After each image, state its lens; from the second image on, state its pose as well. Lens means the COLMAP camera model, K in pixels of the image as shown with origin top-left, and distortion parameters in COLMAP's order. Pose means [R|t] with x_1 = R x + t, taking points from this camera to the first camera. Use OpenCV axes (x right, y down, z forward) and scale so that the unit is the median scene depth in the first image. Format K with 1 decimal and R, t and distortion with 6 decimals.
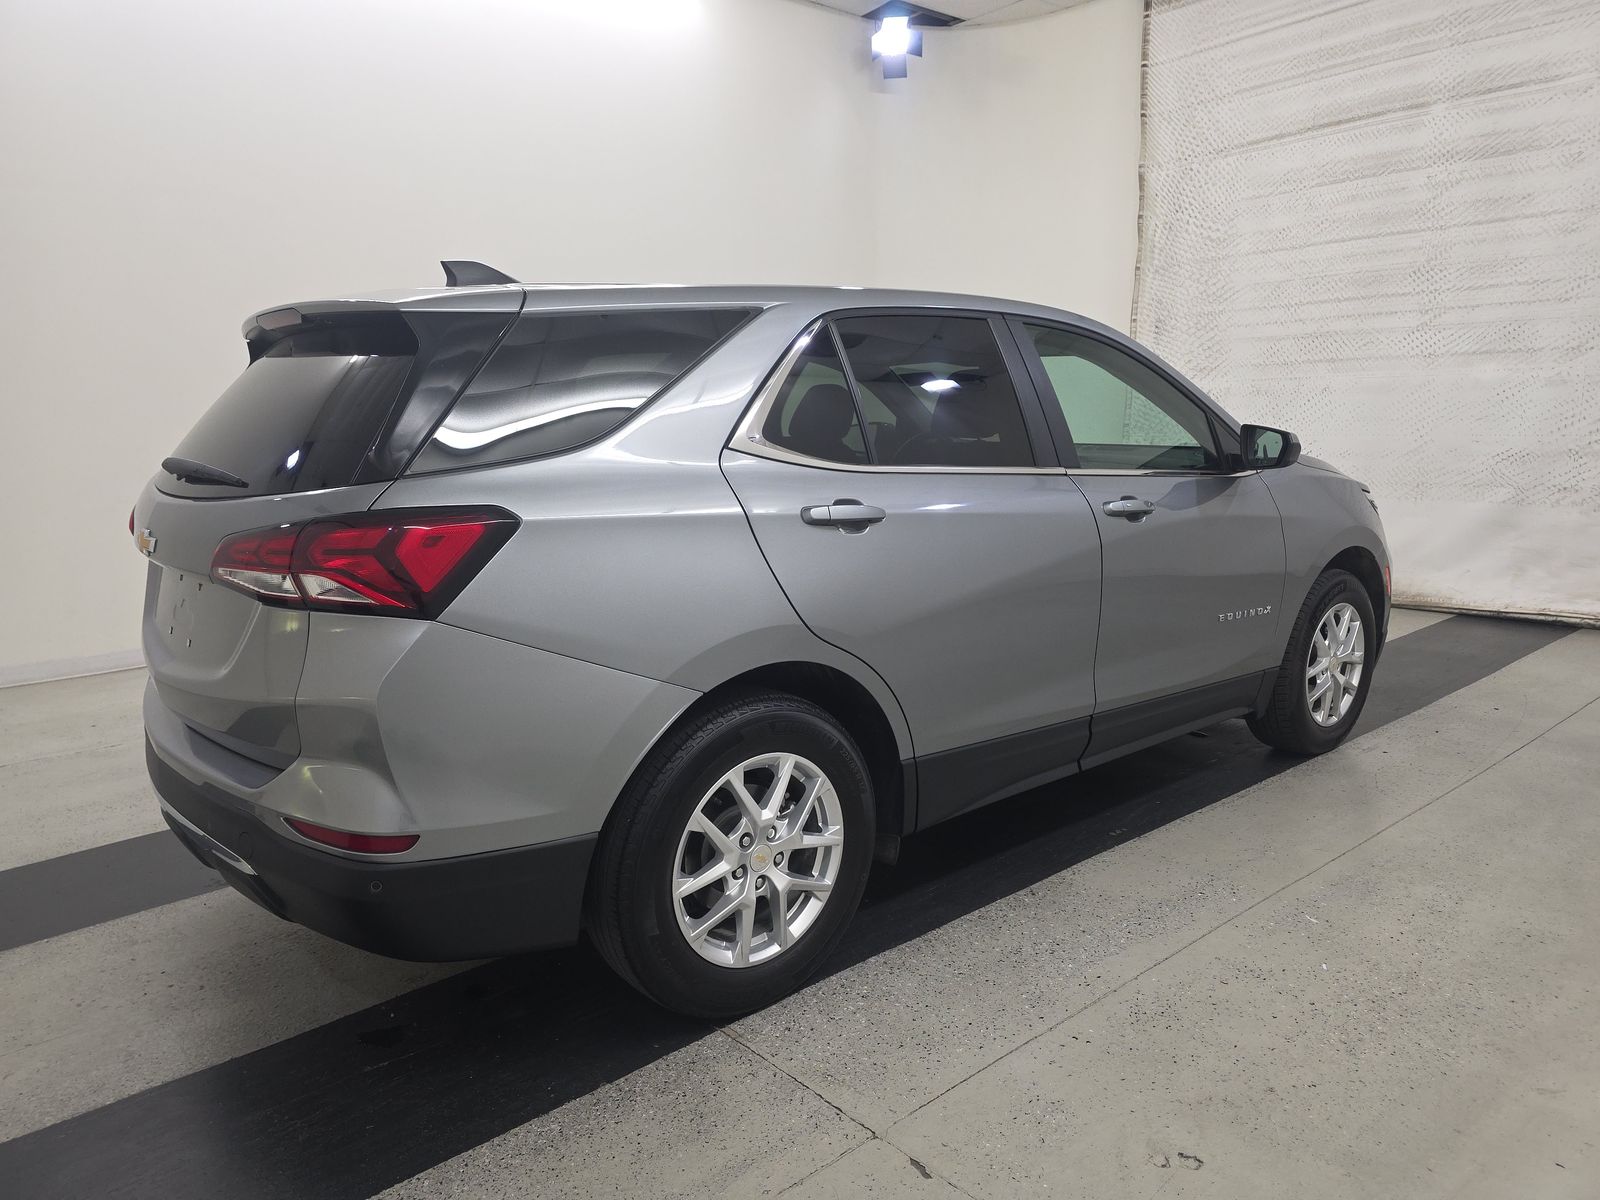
lens RADIAL K [[1054.5, 0, 835.1], [0, 1054.5, 606.7], [0, 0, 1]] dist [0.037008, -0.031874]
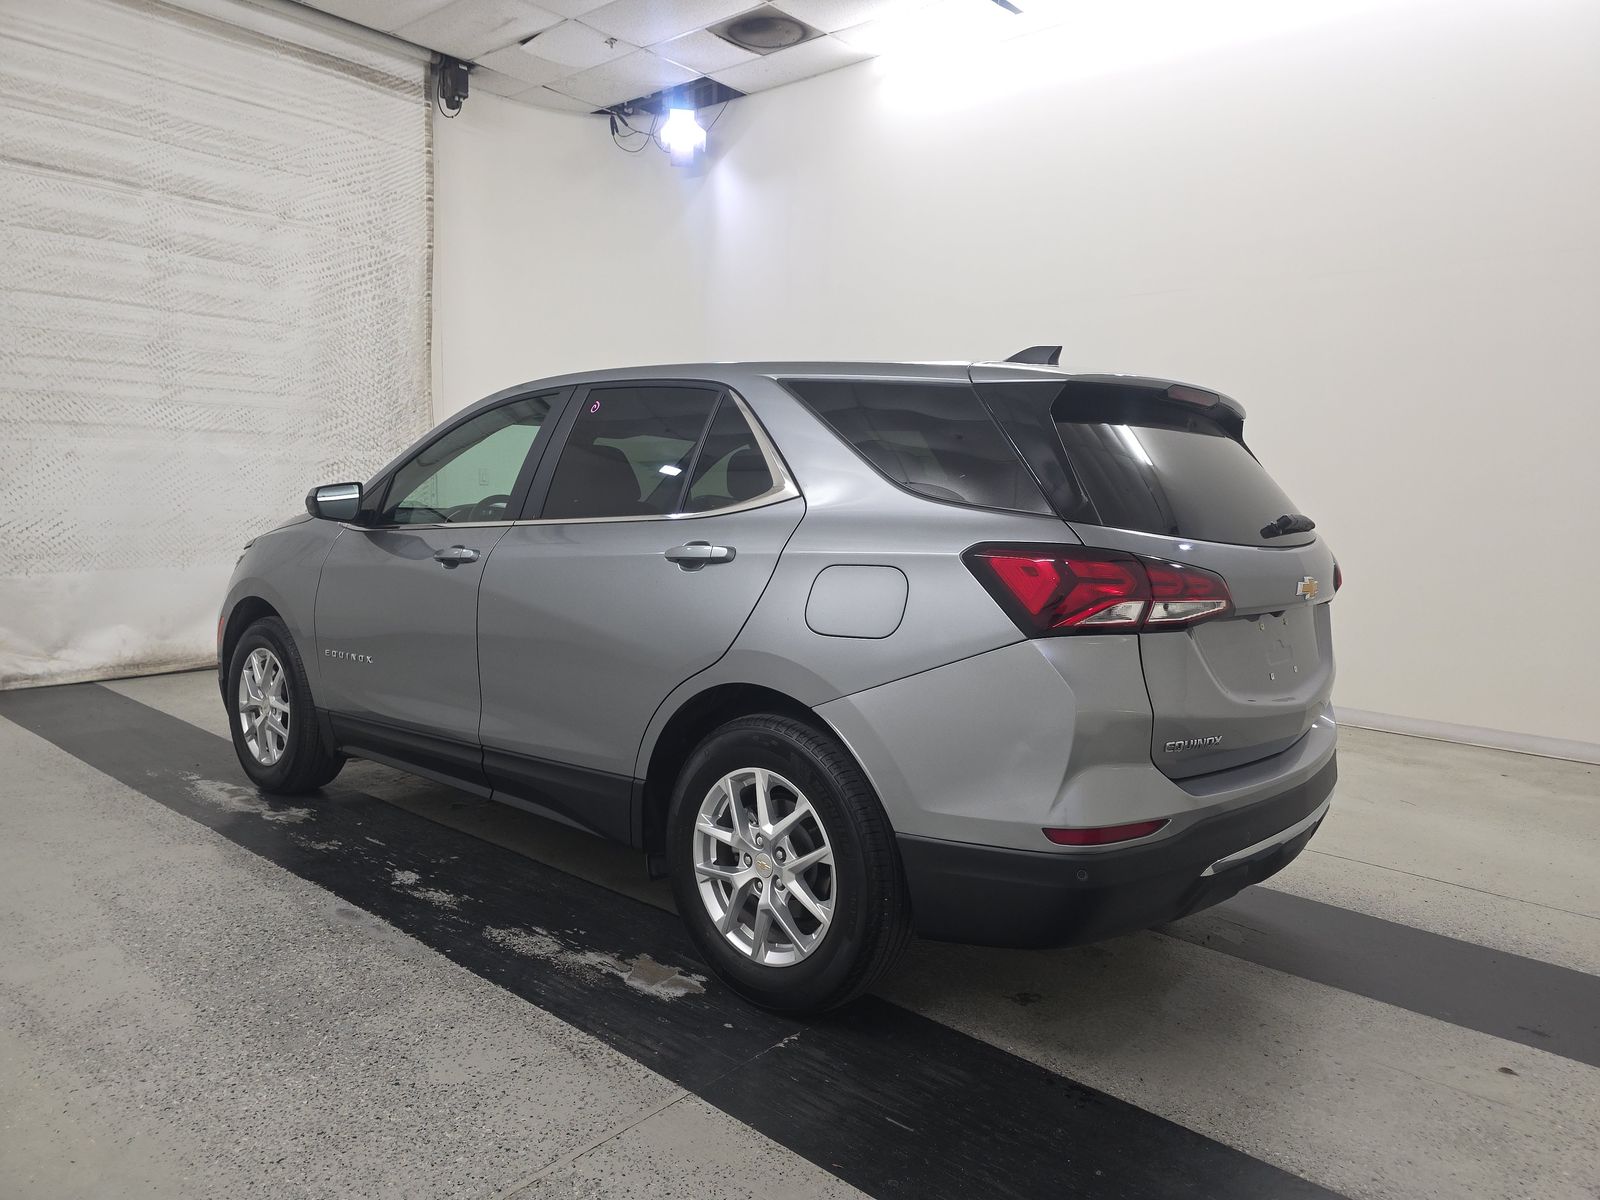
lens RADIAL K [[1050.9, 0, 794.4], [0, 1050.9, 594.4], [0, 0, 1]] dist [0.039402, -0.024973]
pose [[-0.133215, -0.084497, 0.987479, -0.561814], [0.160904, 0.981297, 0.105675, -0.088408], [-0.977938, 0.172966, -0.117128, 0.552925]]
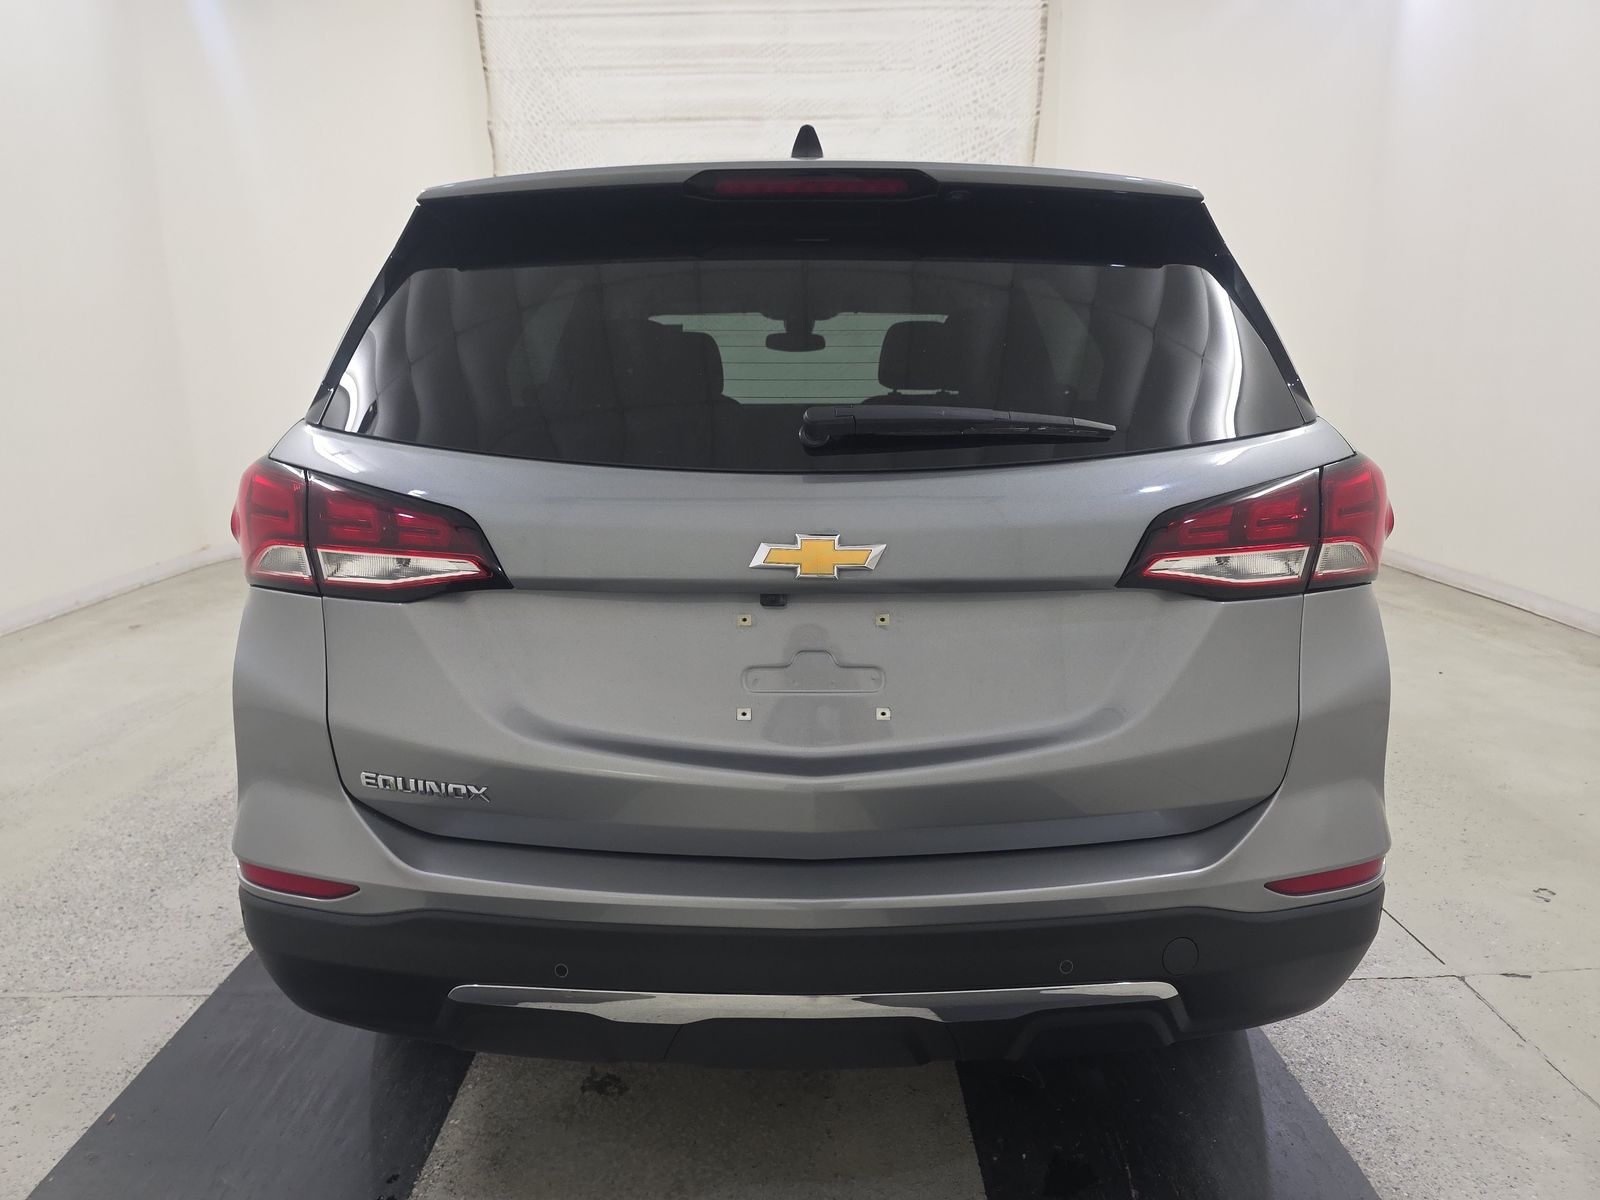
lens RADIAL K [[1050.9, 0, 794.4], [0, 1050.9, 594.4], [0, 0, 1]] dist [0.039402, -0.024973]
pose [[0.662863, -0.145112, 0.734544, -0.348584], [0.137377, 0.987956, 0.071203, -0.027693], [-0.736030, 0.053712, 0.674814, 0.203904]]
